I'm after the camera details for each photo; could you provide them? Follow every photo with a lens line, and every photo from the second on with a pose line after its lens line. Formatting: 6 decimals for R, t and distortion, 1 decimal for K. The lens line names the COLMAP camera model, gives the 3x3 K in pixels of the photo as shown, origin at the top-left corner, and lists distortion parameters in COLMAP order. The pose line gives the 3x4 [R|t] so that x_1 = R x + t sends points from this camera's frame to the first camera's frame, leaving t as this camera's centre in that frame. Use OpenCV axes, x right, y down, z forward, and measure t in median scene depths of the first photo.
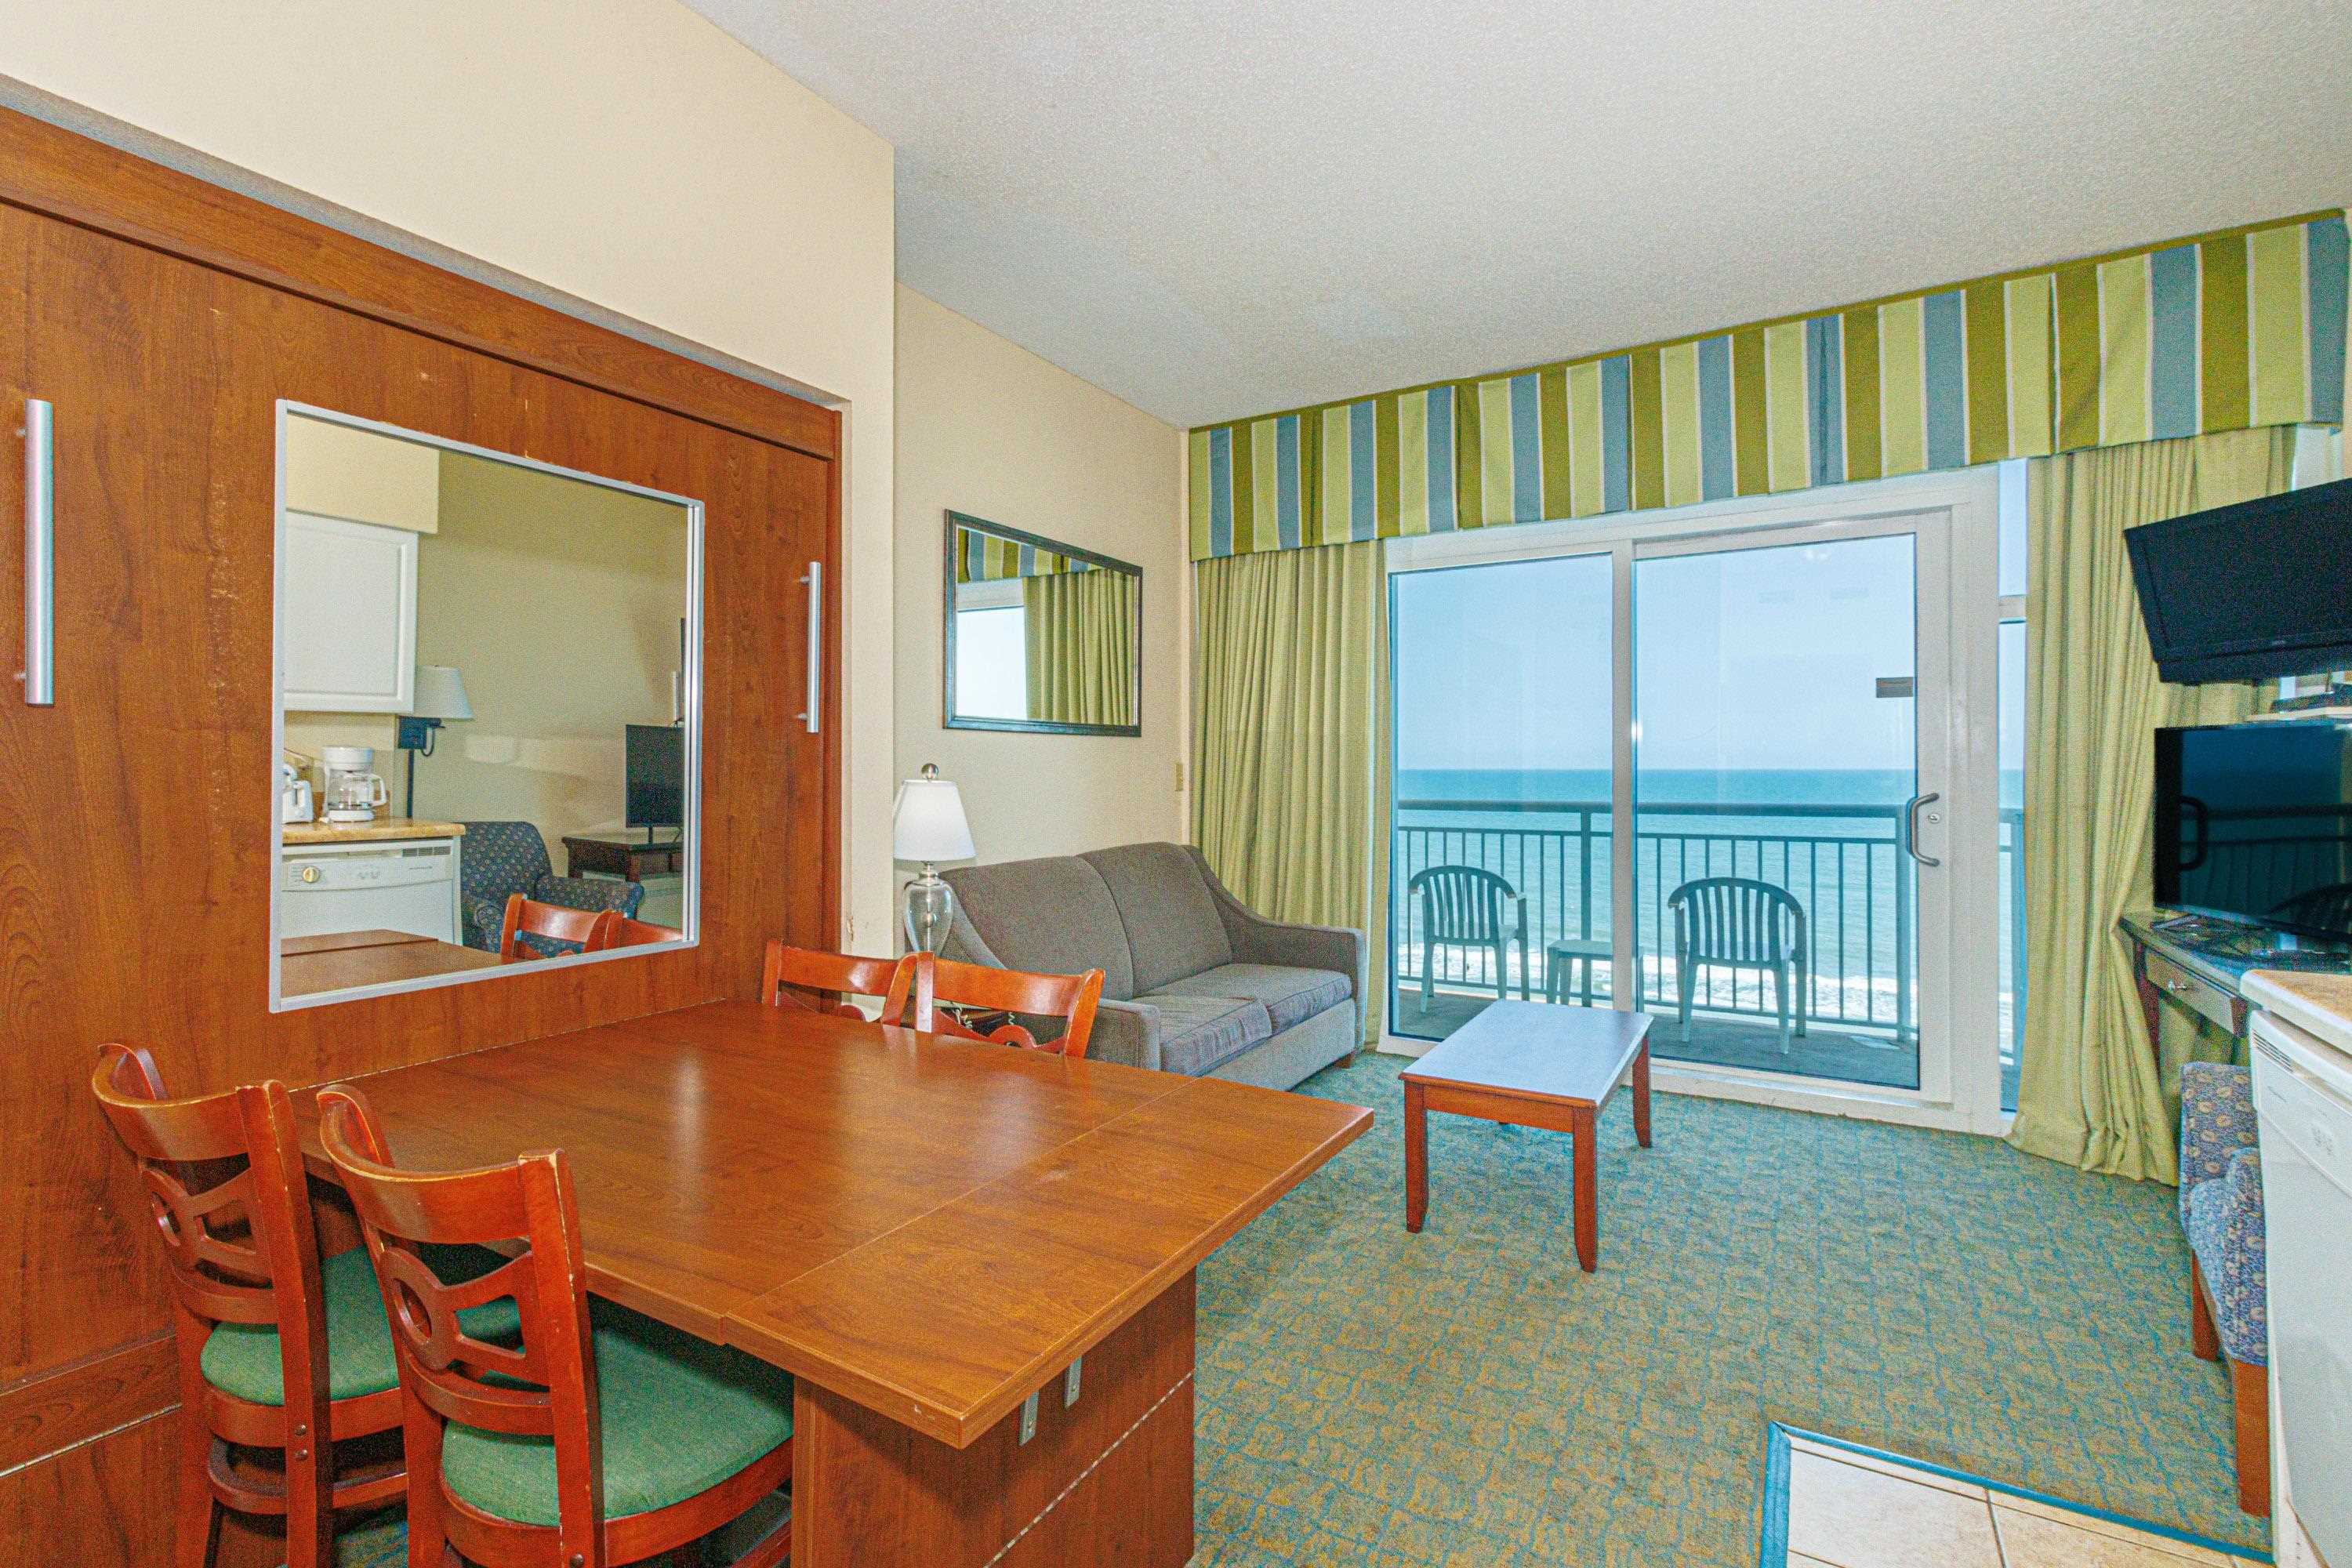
lens RADIAL K [[1079.4, 0, 1163.2], [0, 1079.4, 762.6], [0, 0, 1]] dist [0.003448, -0.000125]
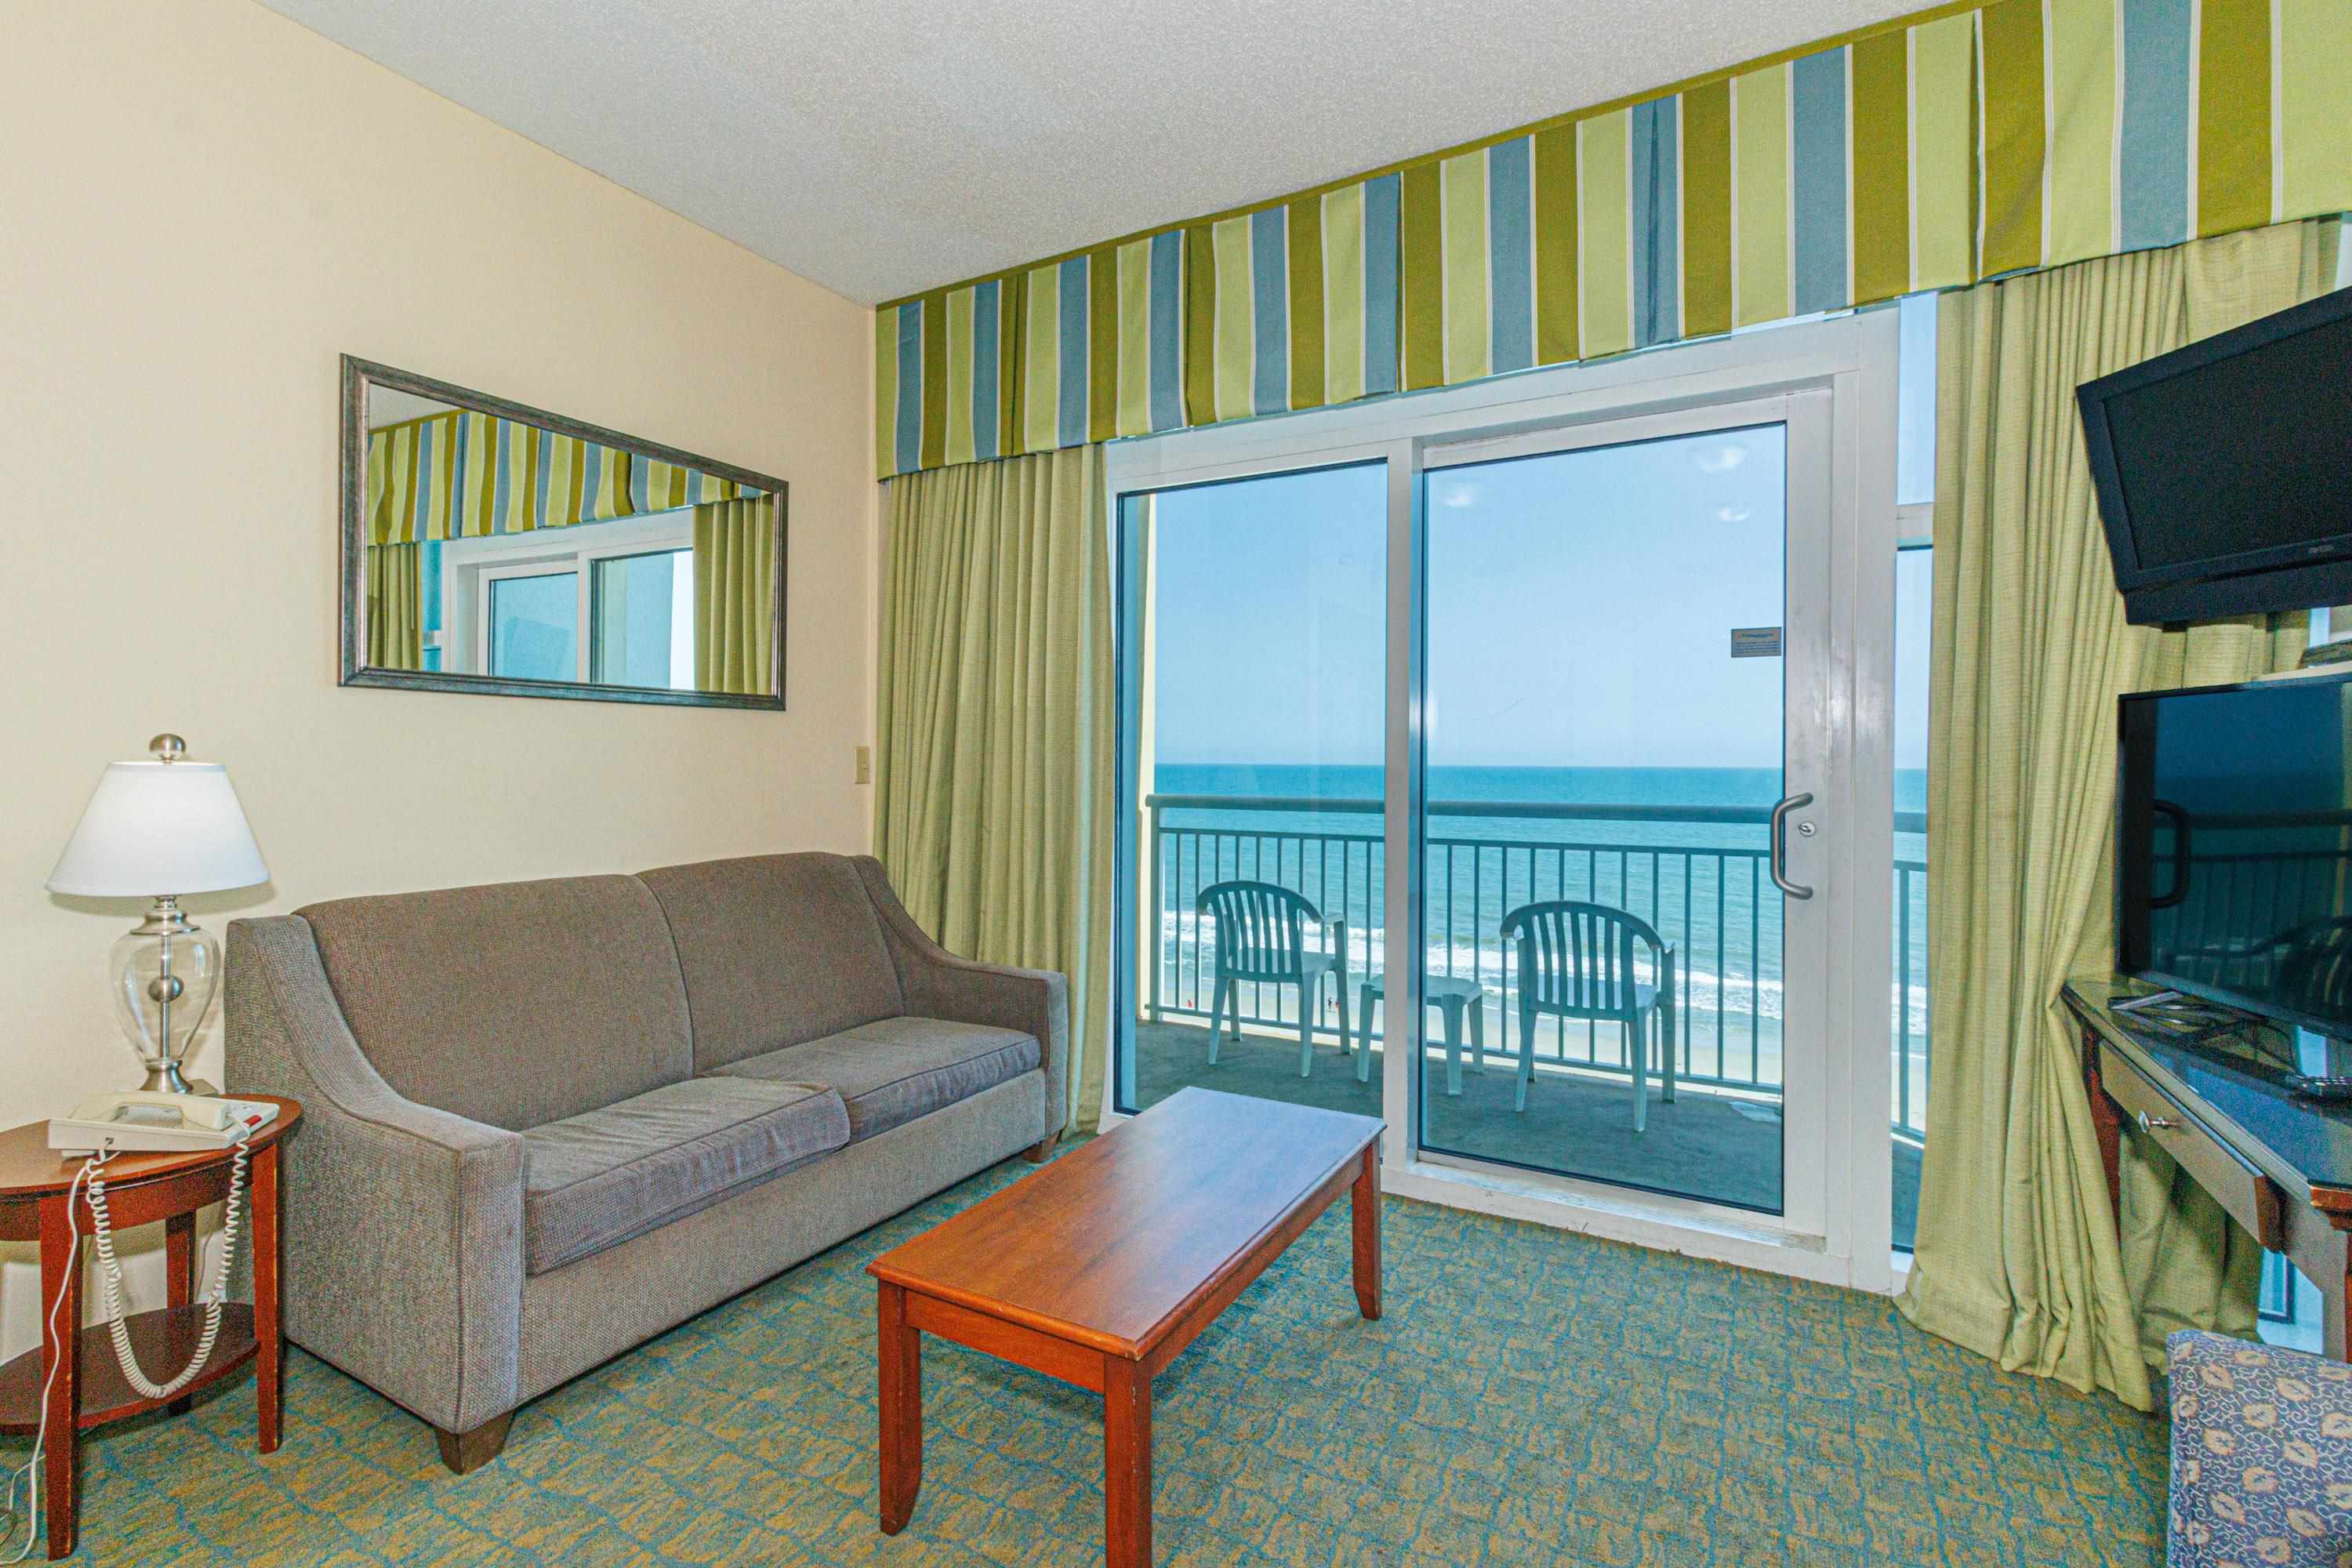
lens RADIAL K [[1079.4, 0, 1170.8], [0, 1079.4, 763.4], [0, 0, 1]] dist [0.003448, -0.000125]
pose [[0.999577, 0.006551, 0.028327, 0.286034], [-0.006744, 0.999955, 0.006718, 0.007321], [-0.028282, -0.006906, 0.999576, 0.318447]]
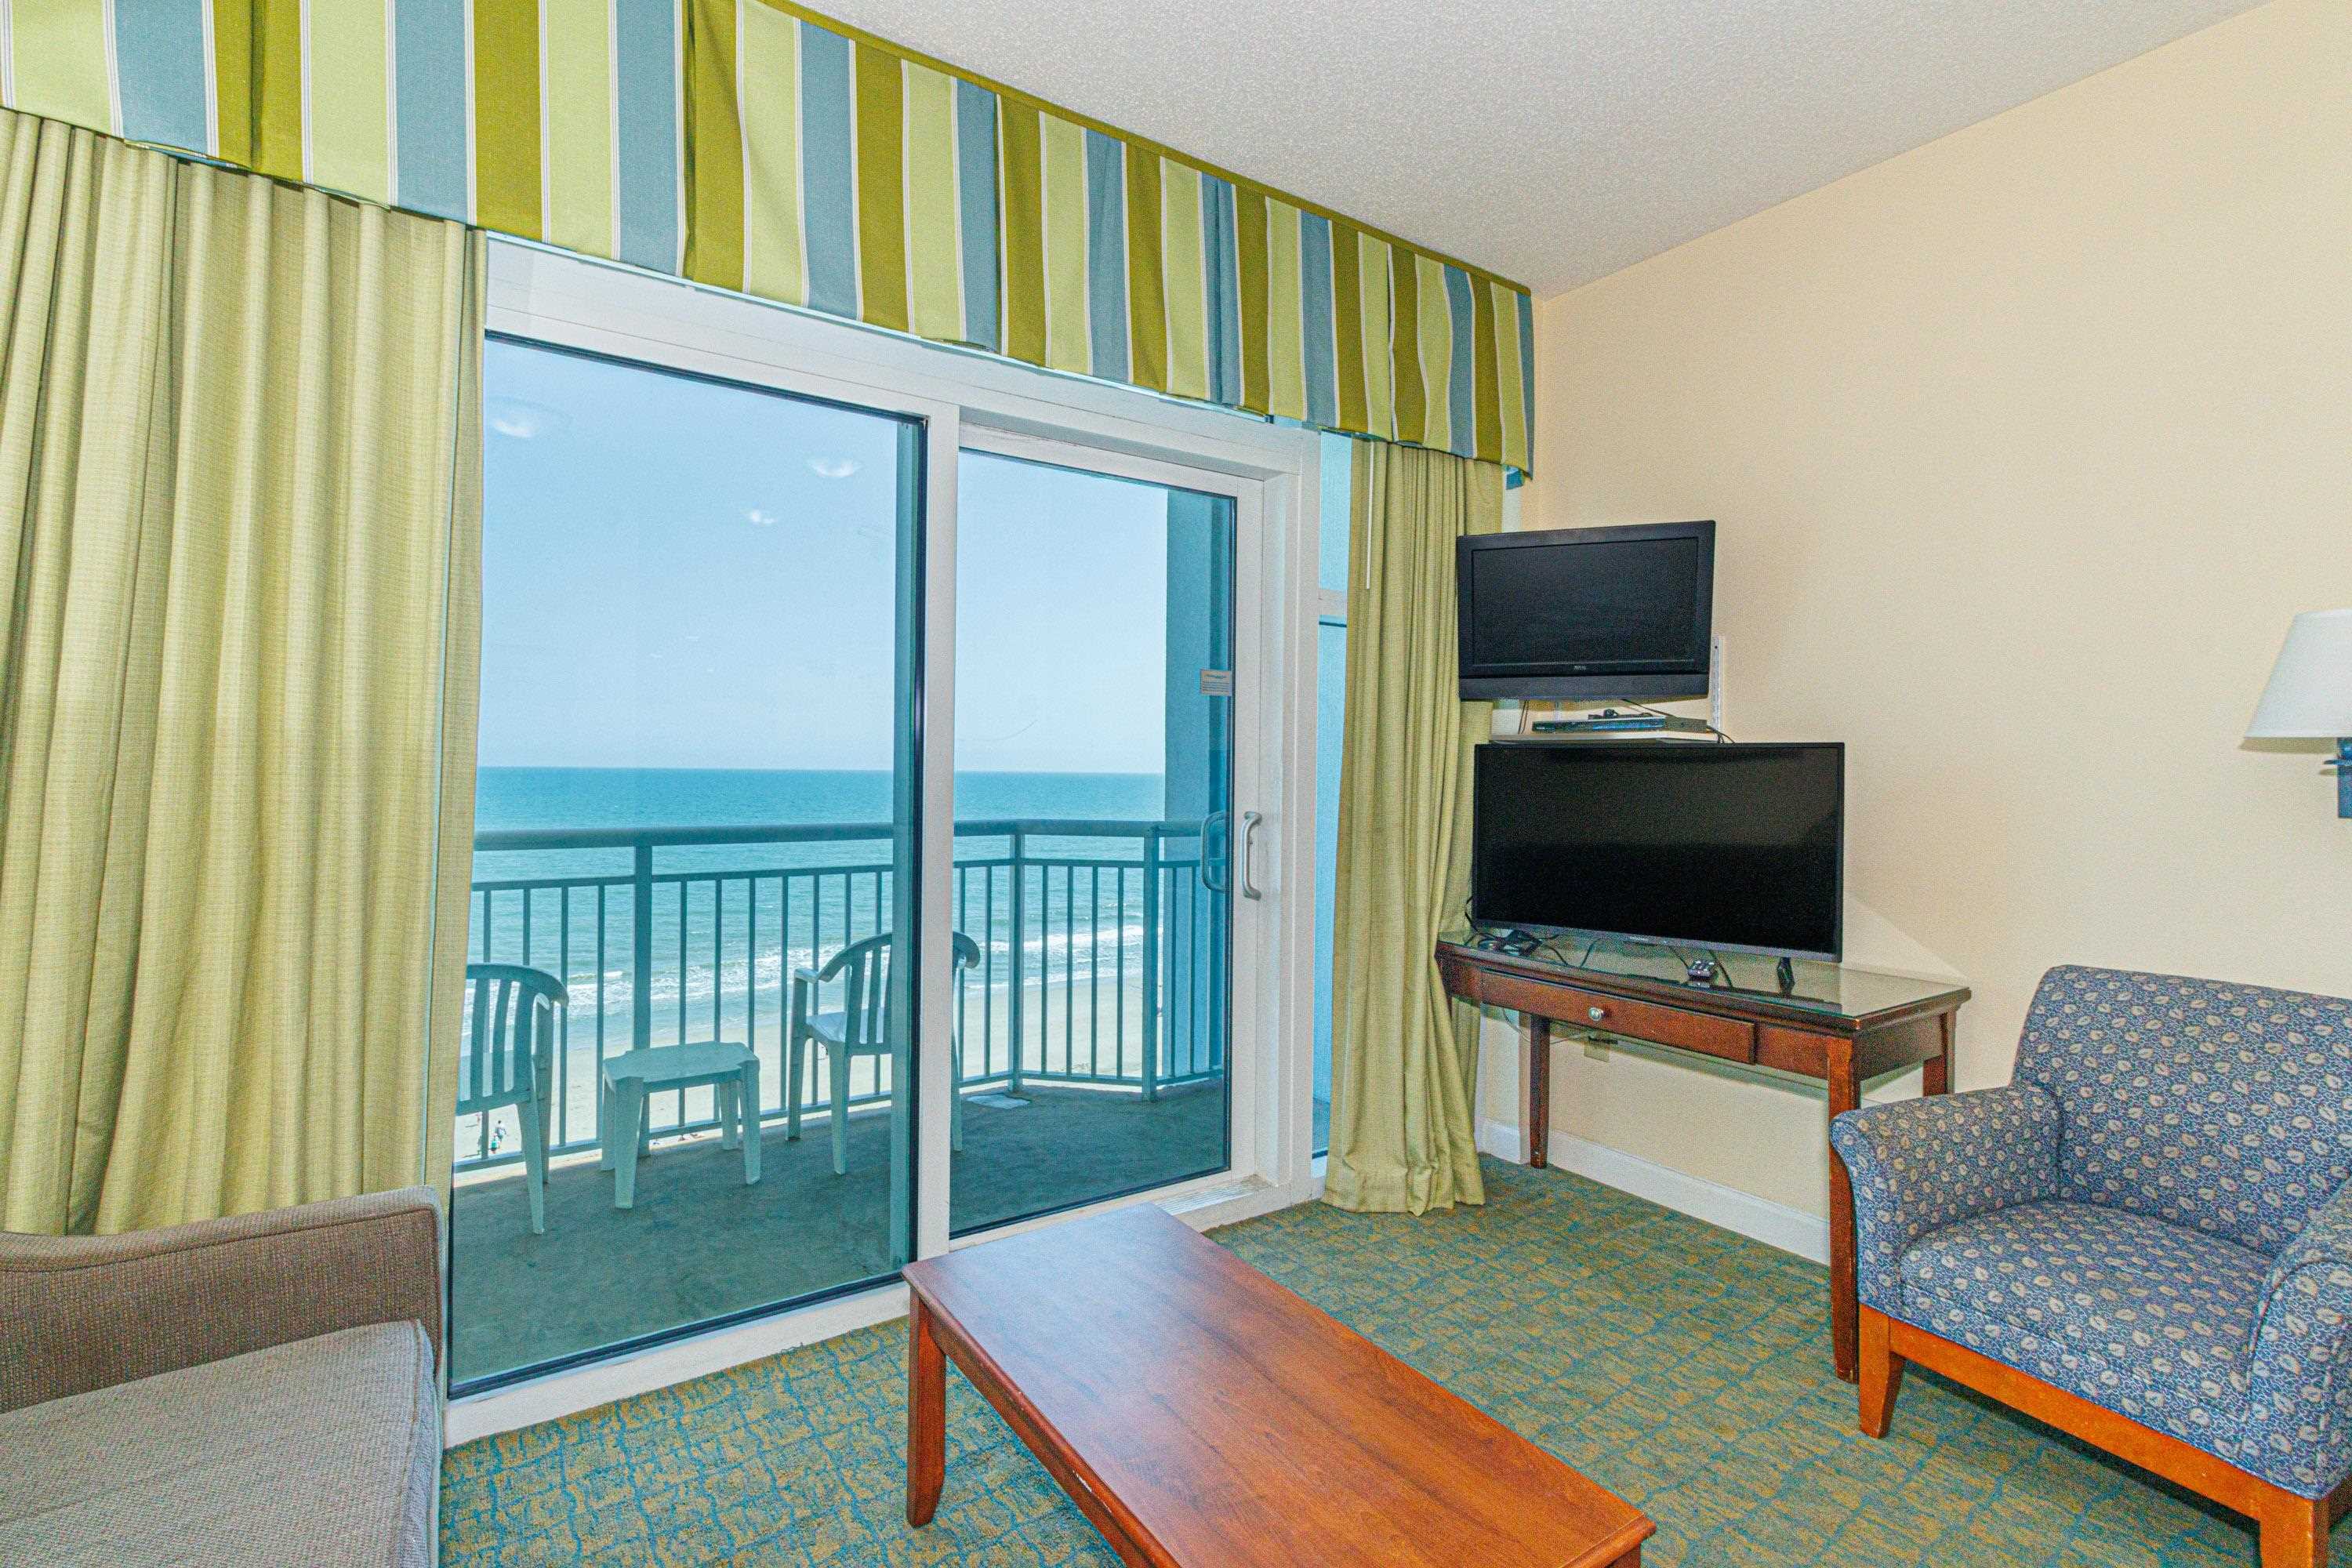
lens RADIAL K [[1079.4, 0, 1171.3], [0, 1079.4, 772.1], [0, 0, 1]] dist [0.003448, -0.000125]
pose [[0.422762, 0.006692, 0.906216, -0.077090], [-0.015727, 0.999876, -0.000047, -0.001926], [-0.906104, -0.014232, 0.422815, 0.709870]]
